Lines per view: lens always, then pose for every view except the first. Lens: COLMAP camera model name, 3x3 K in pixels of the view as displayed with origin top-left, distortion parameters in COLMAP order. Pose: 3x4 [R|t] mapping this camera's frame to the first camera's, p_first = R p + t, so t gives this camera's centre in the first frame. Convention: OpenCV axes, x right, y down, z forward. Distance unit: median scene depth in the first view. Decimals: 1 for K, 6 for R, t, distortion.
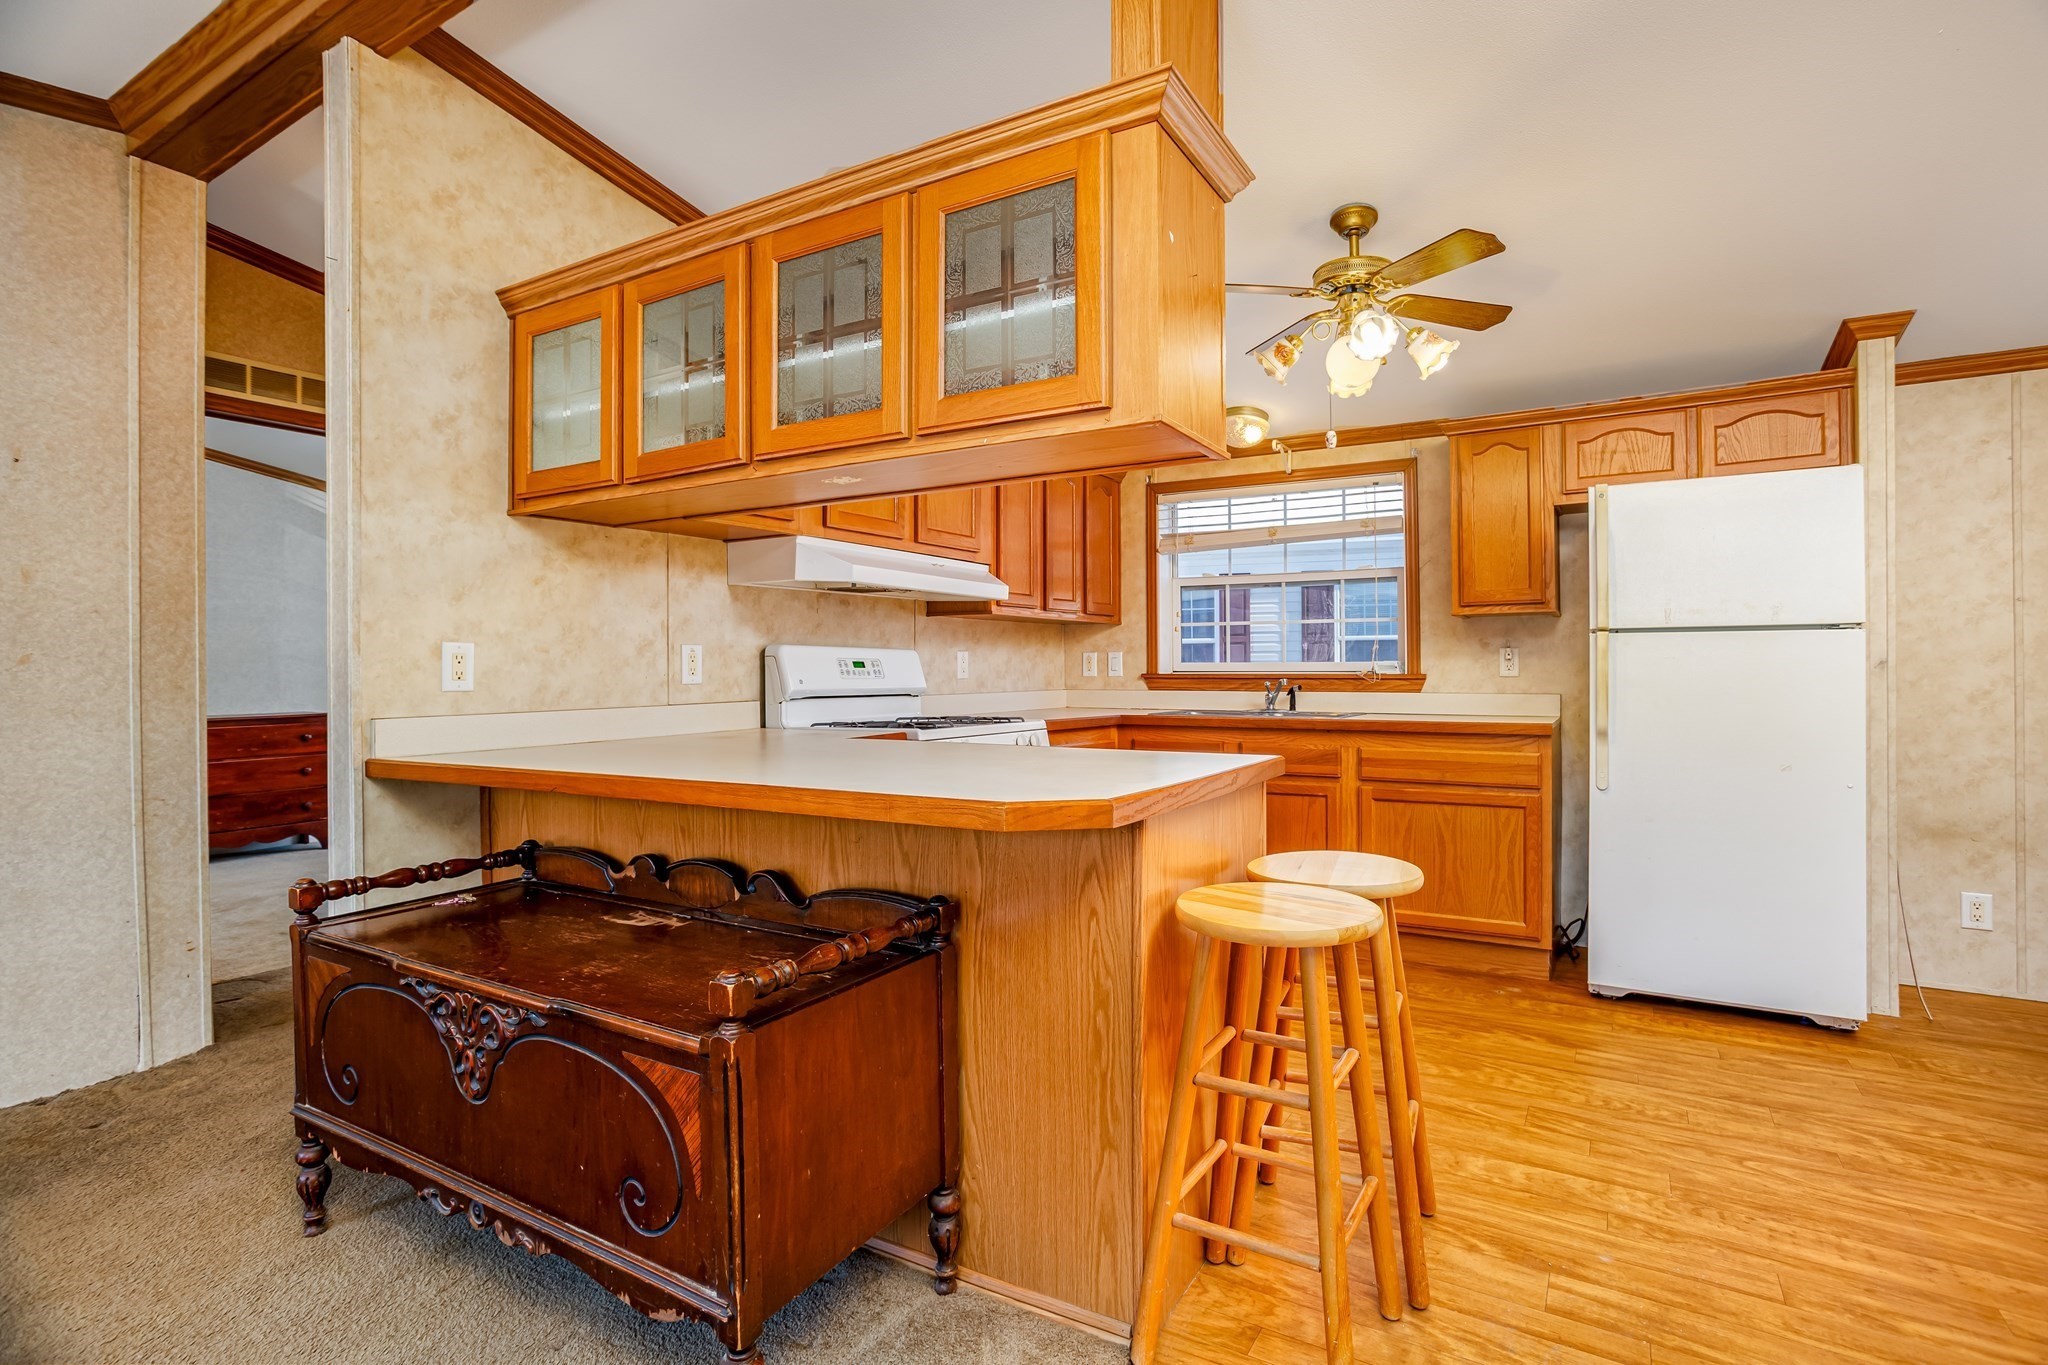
lens RADIAL K [[991.4, 0, 1040.8], [0, 991.4, 670.5], [0, 0, 1]] dist [-0.057695, 0.034167]
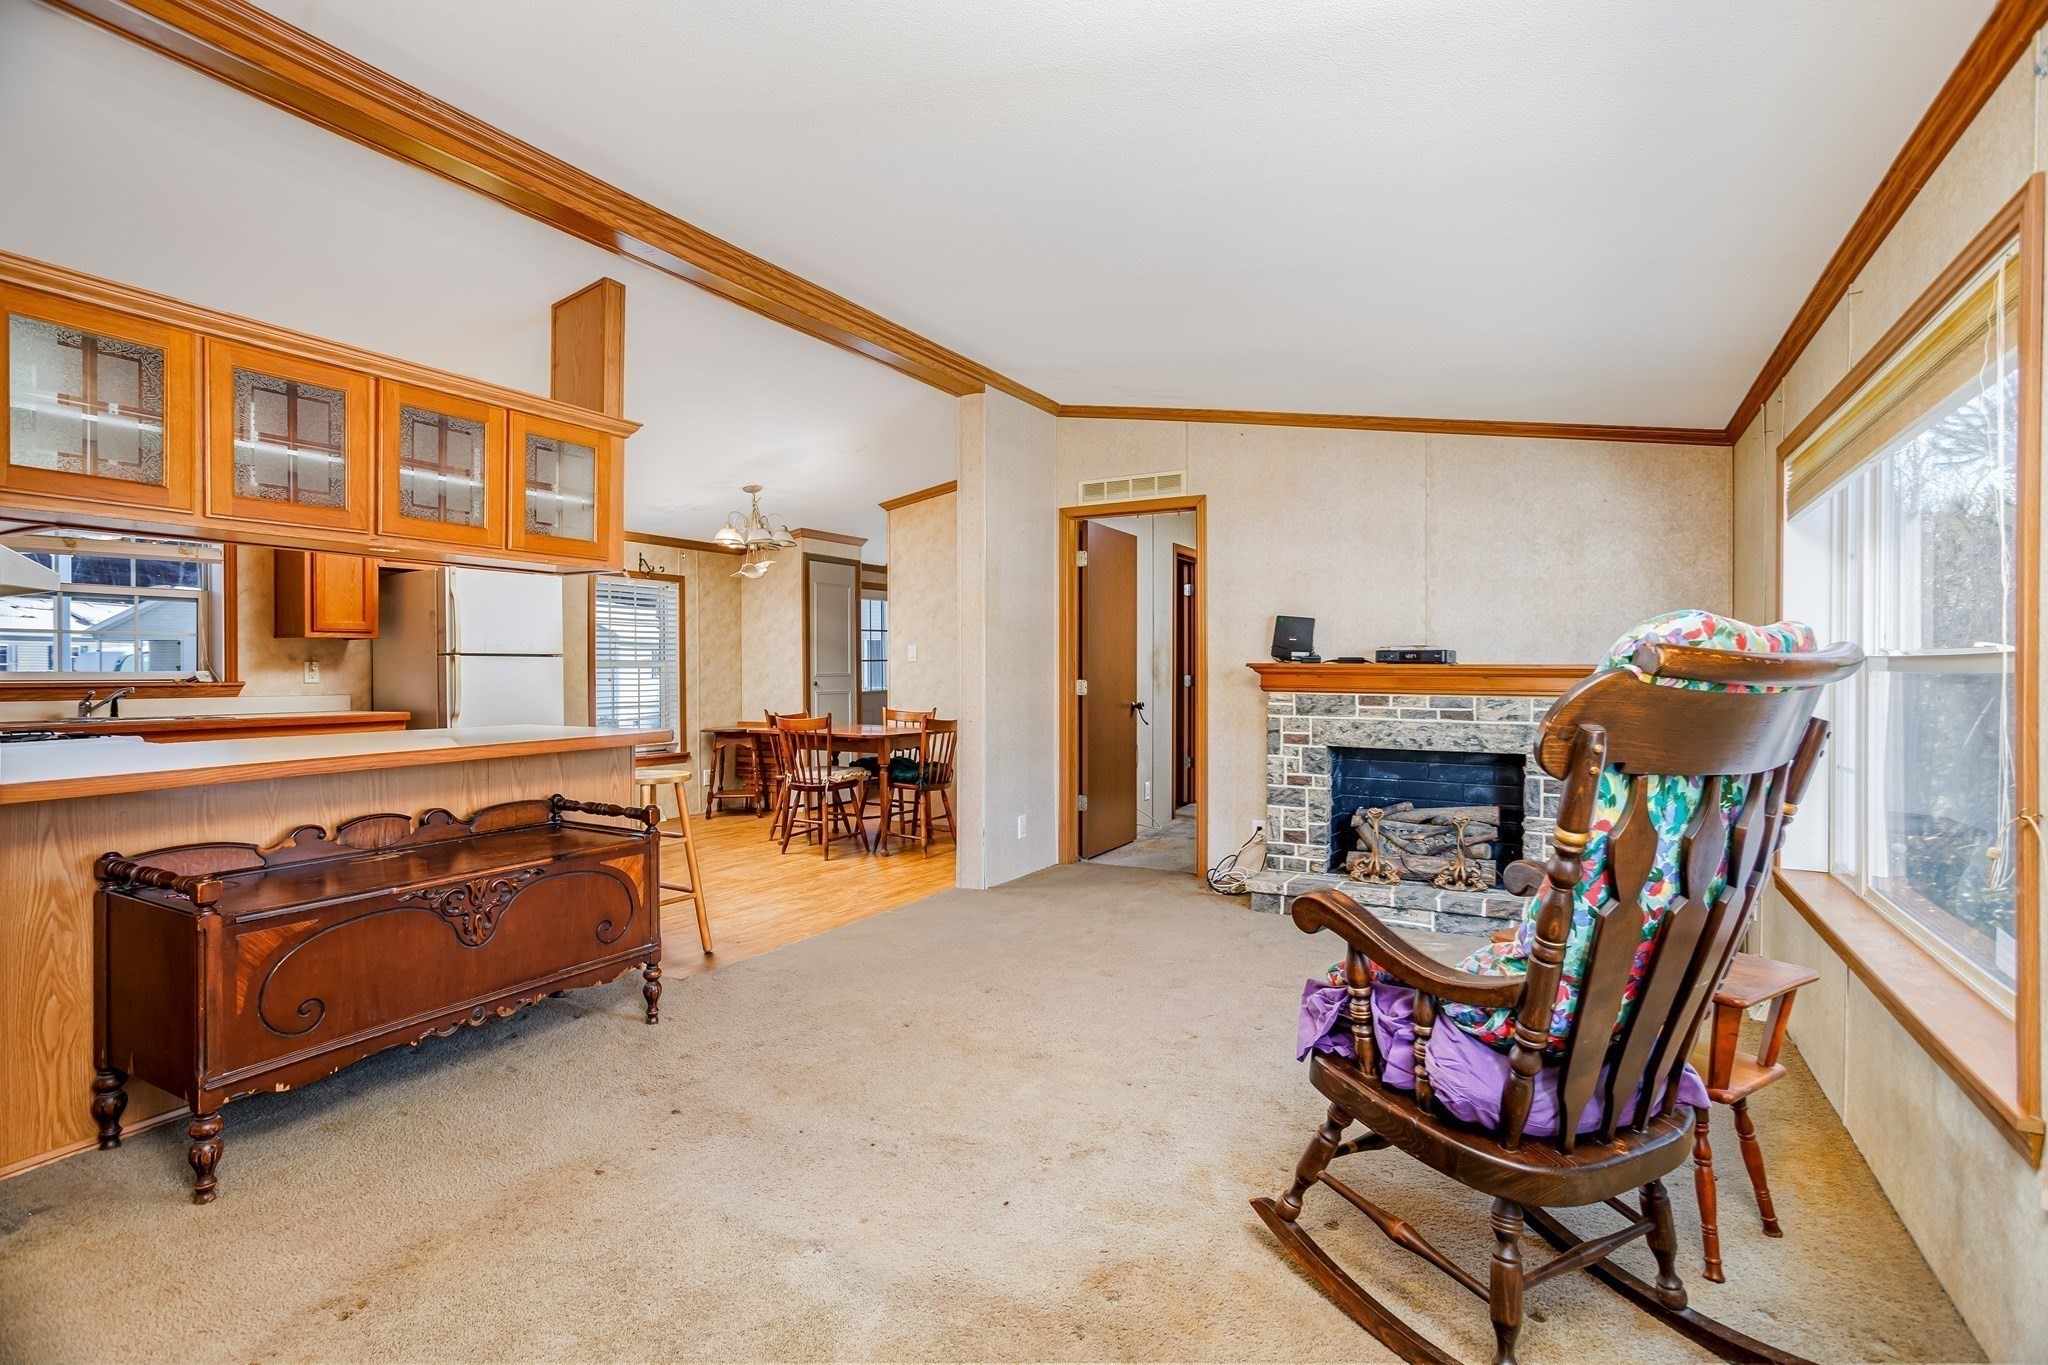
lens RADIAL K [[997.1, 0, 1032.6], [0, 997.1, 668.4], [0, 0, 1]] dist [-0.064376, 0.041489]
pose [[-0.036474, 0.005034, 0.999322, -1.288665], [0.002237, 0.999985, -0.004955, -0.007596], [-0.999332, 0.002055, -0.036485, 0.076064]]
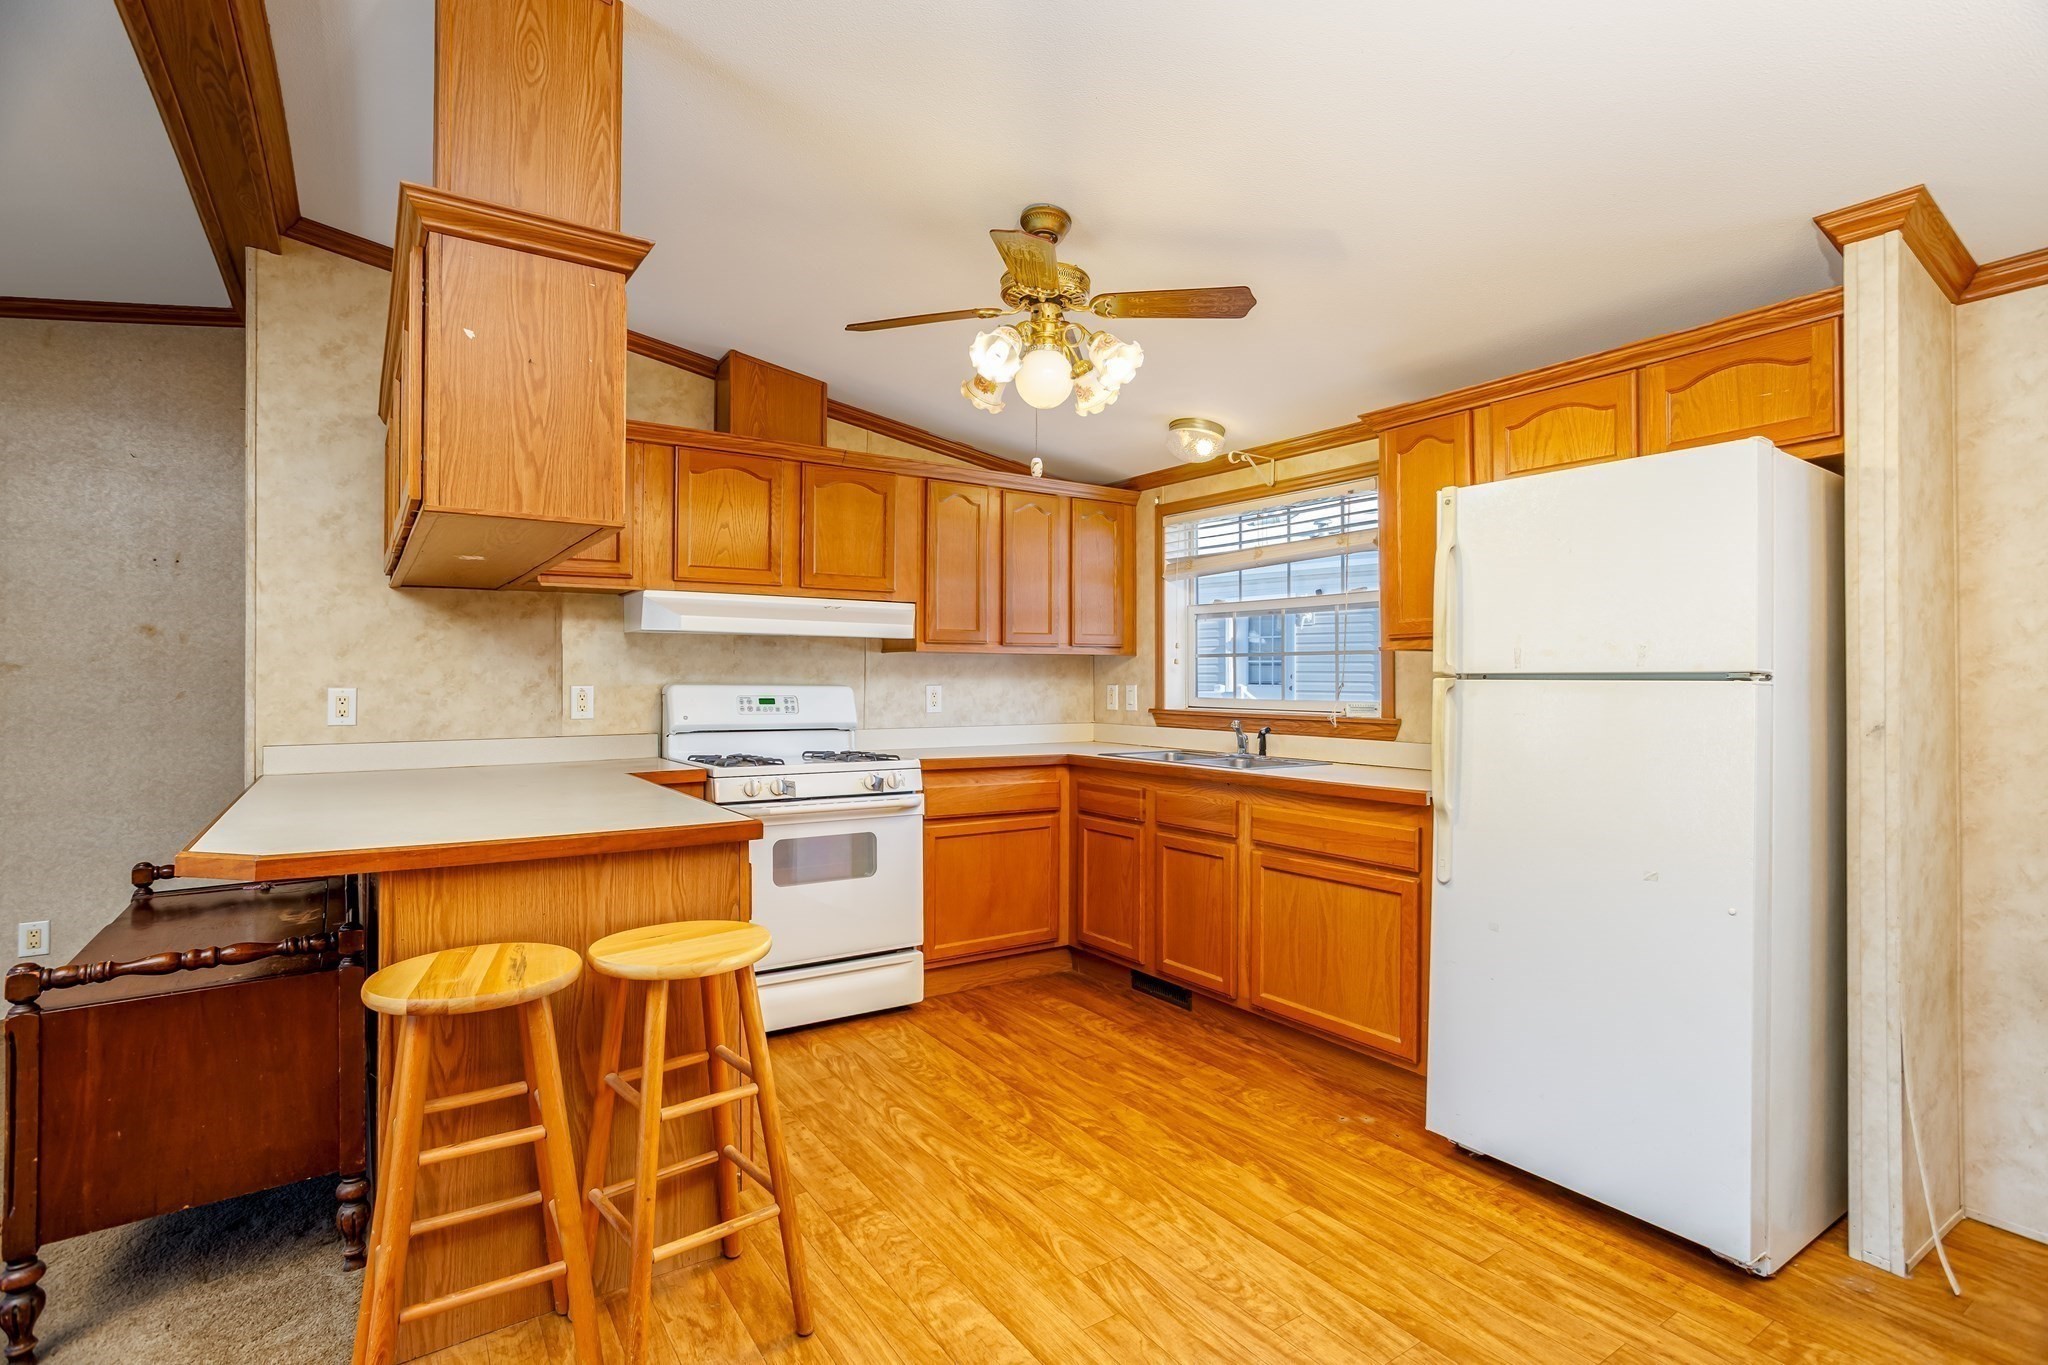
lens RADIAL K [[991.4, 0, 1040.8], [0, 991.4, 670.5], [0, 0, 1]] dist [-0.057695, 0.034167]
pose [[0.909905, 0.003515, -0.414801, 0.686899], [-0.007554, 0.999939, -0.008096, -0.042113], [0.414747, 0.010500, 0.909876, 0.178943]]
